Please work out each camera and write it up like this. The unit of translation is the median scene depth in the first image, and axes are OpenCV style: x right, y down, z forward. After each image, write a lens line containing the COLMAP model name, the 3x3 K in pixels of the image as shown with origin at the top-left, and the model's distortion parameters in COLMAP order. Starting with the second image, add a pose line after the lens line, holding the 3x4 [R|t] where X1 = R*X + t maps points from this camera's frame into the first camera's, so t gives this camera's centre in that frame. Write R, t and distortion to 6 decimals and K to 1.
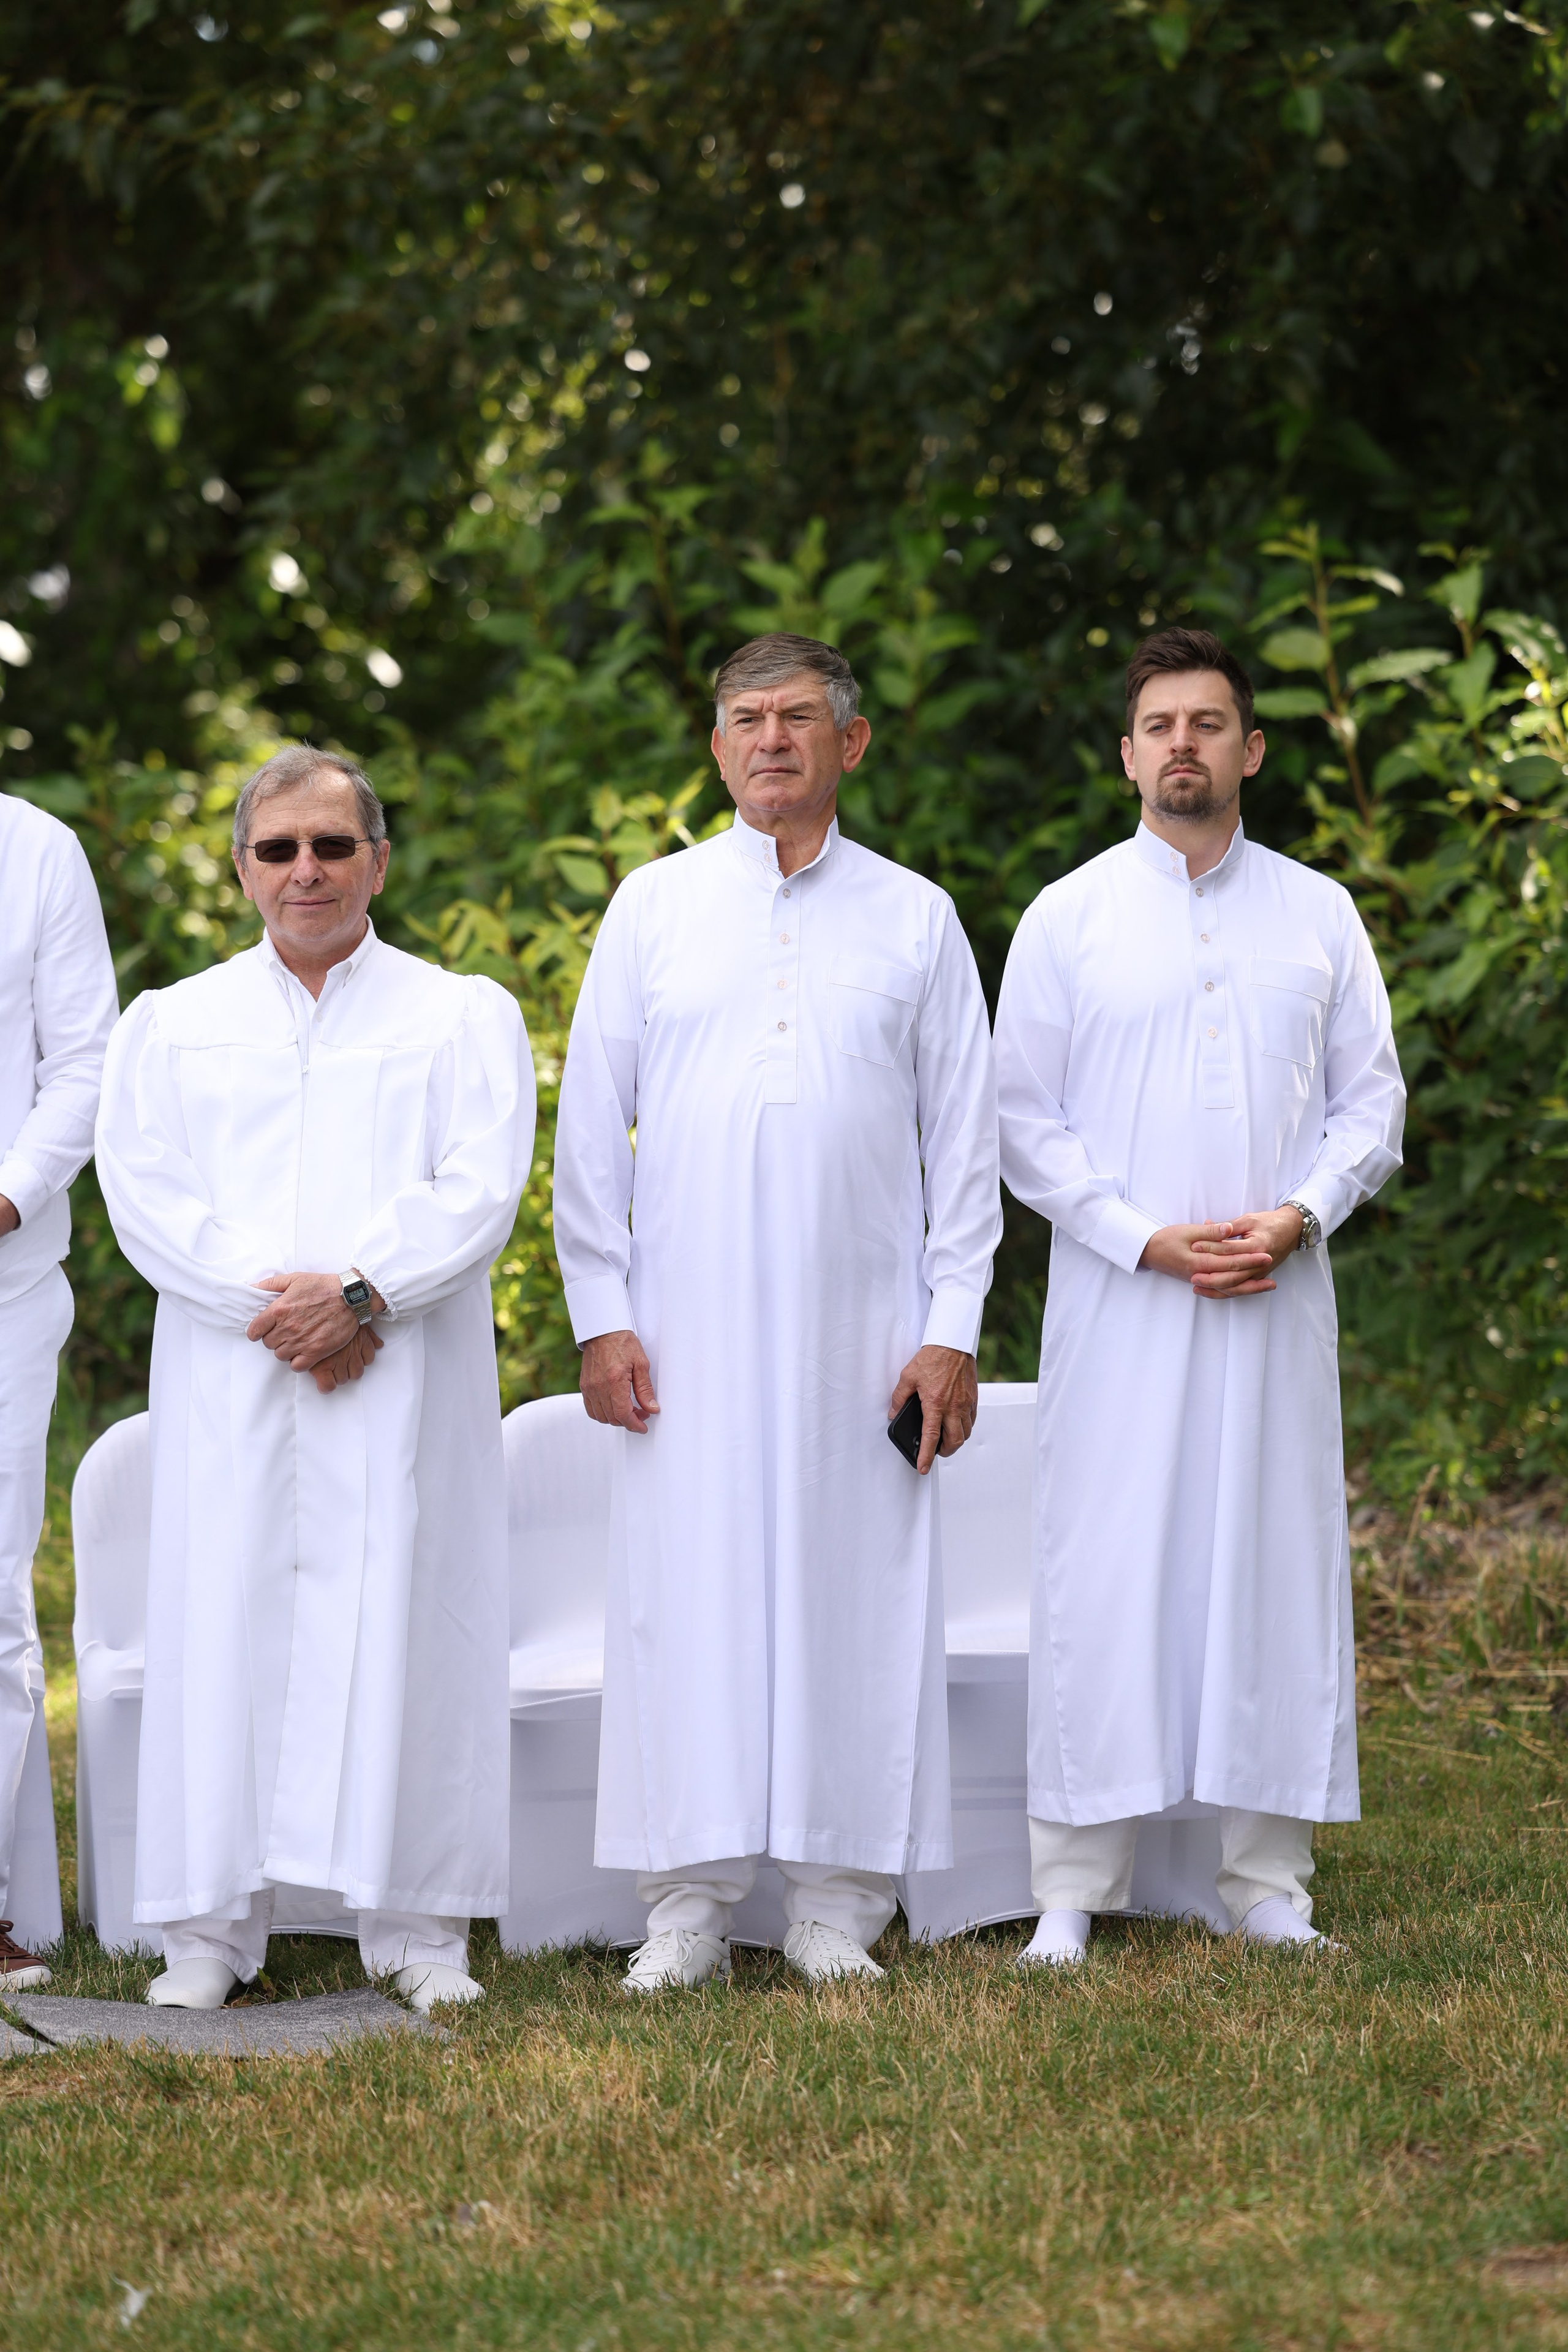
lens RADIAL K [[8569.8, 0, 784.9], [0, 8569.8, 1163.5], [0, 0, 1]] dist [0.809569, 0.000000]
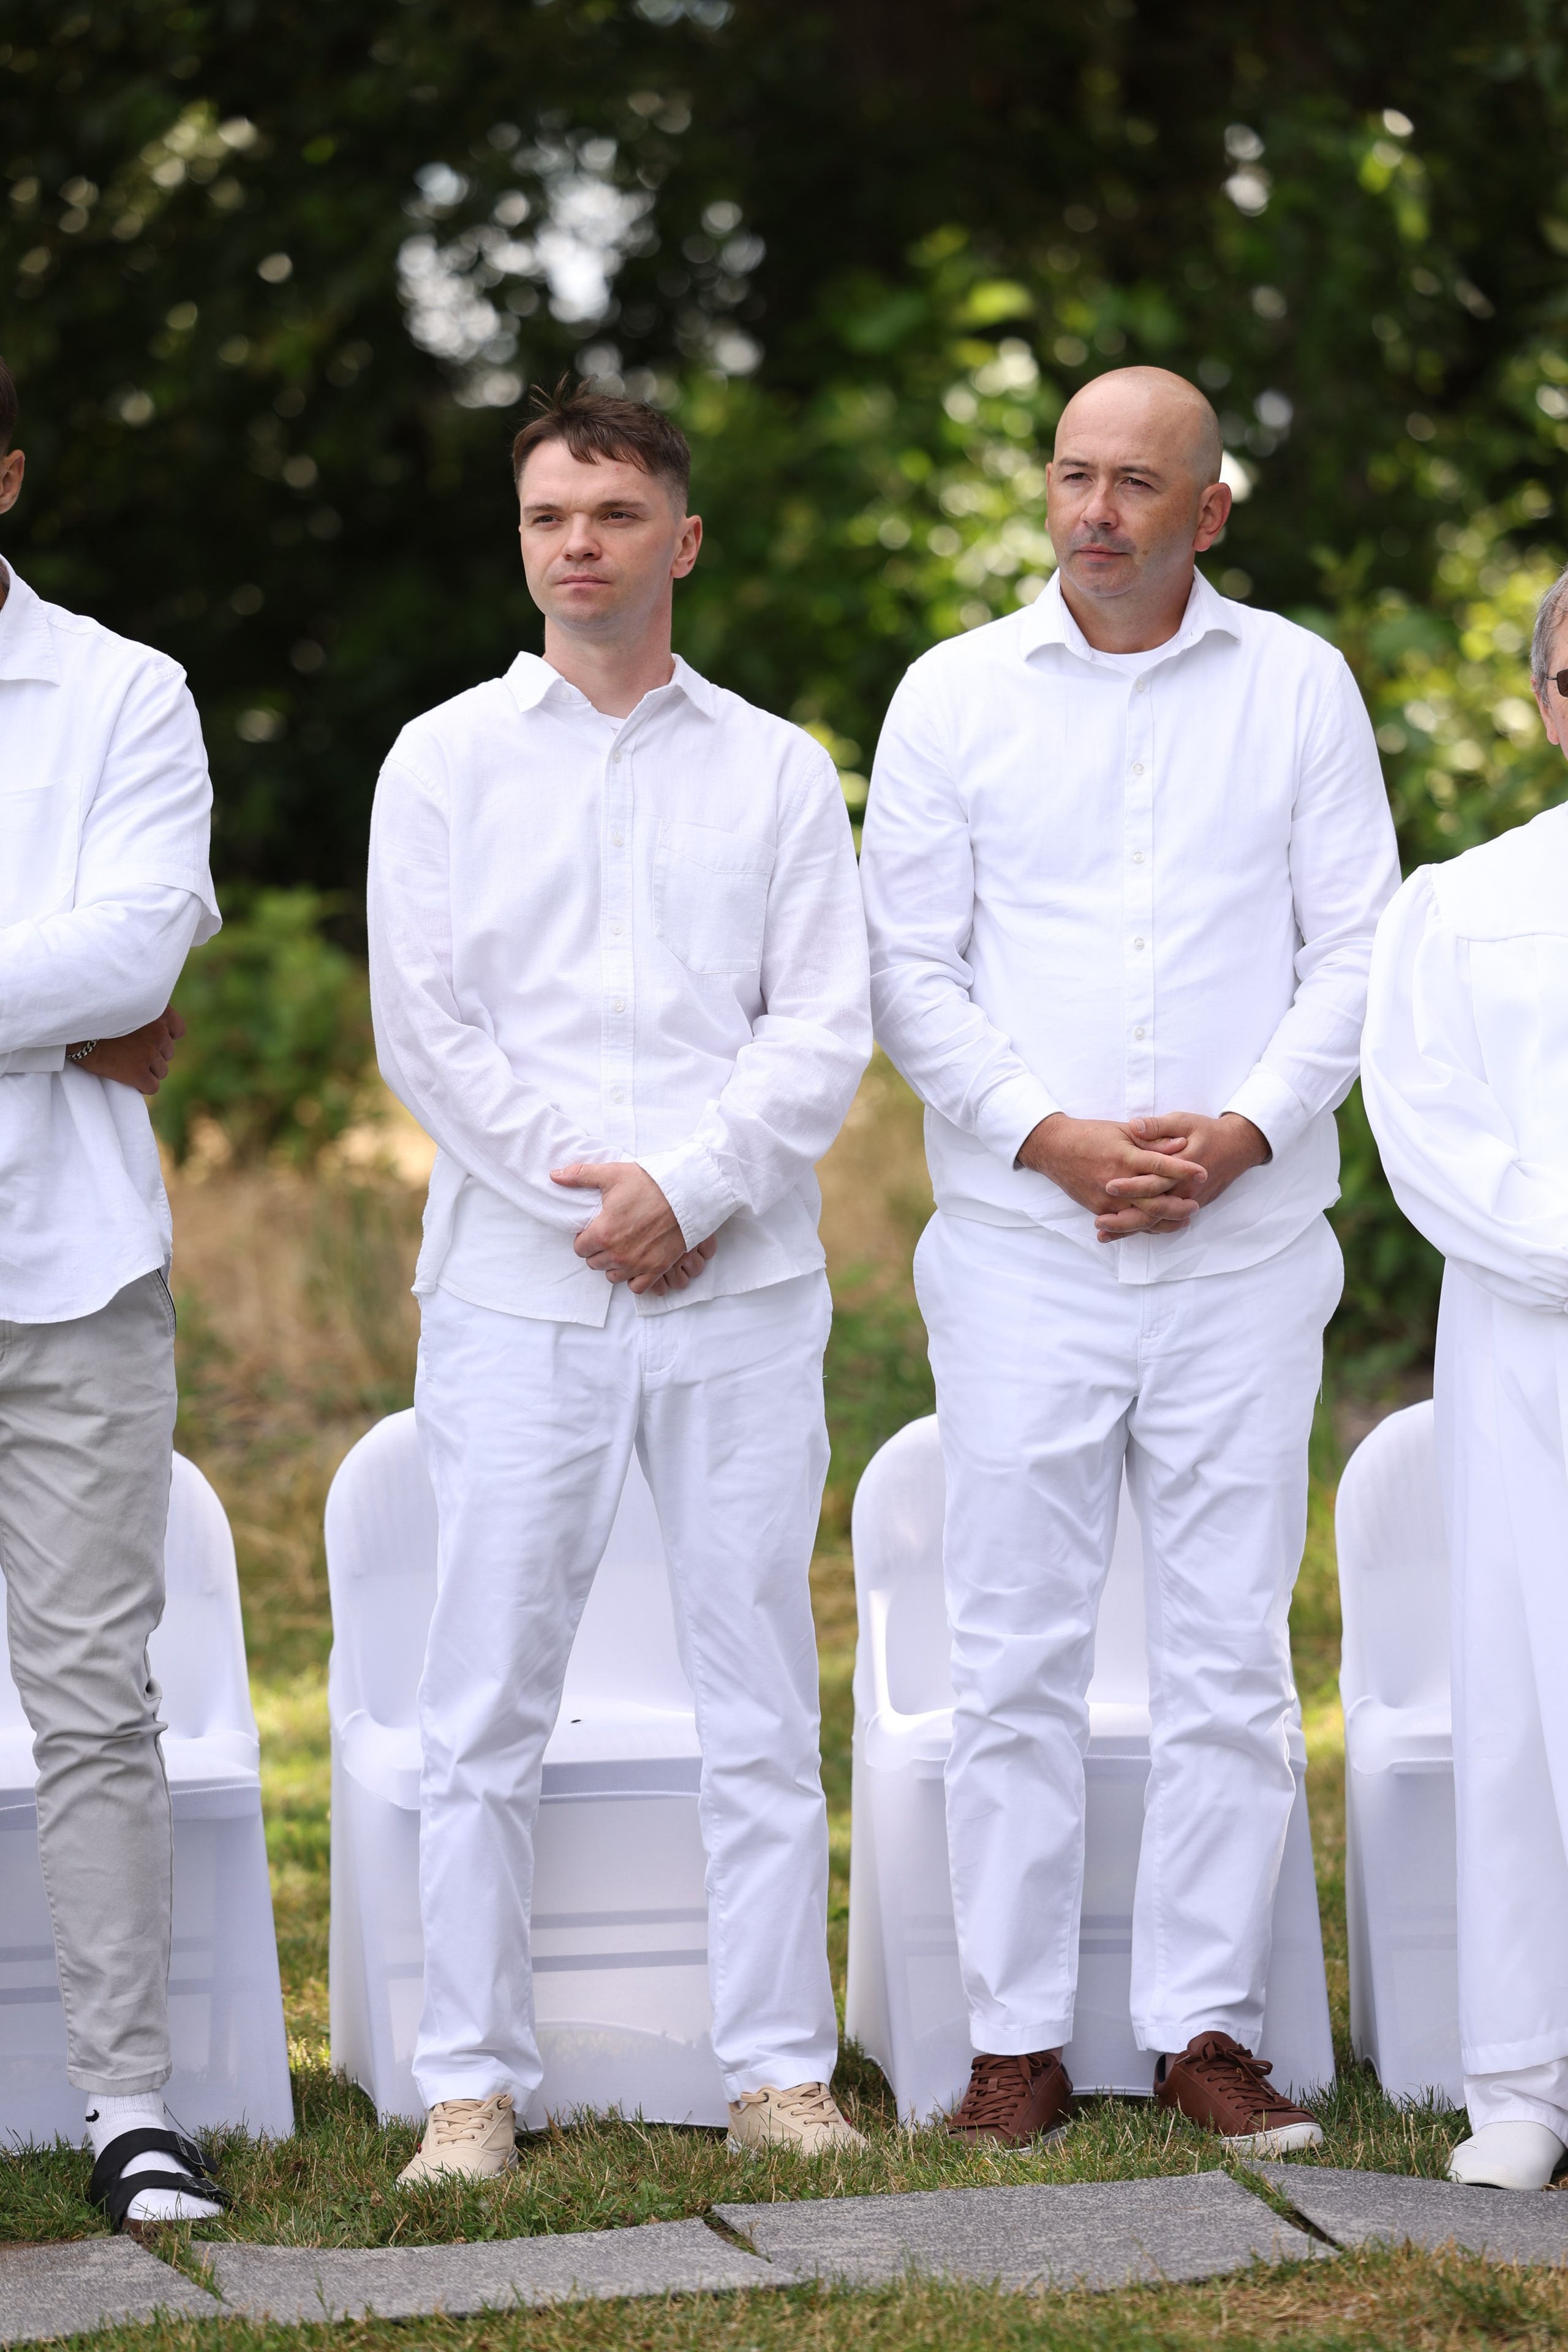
lens RADIAL K [[8989.0, 0, 787.5], [0, 8989.0, 1170.3], [0, 0, 1]] dist [0.864655, 0.000000]
pose [[0.990915, 0.004129, -0.134428, -0.023372], [-0.002332, 0.999906, 0.013520, -0.002765], [0.134472, -0.013083, 0.990831, 0.194581]]
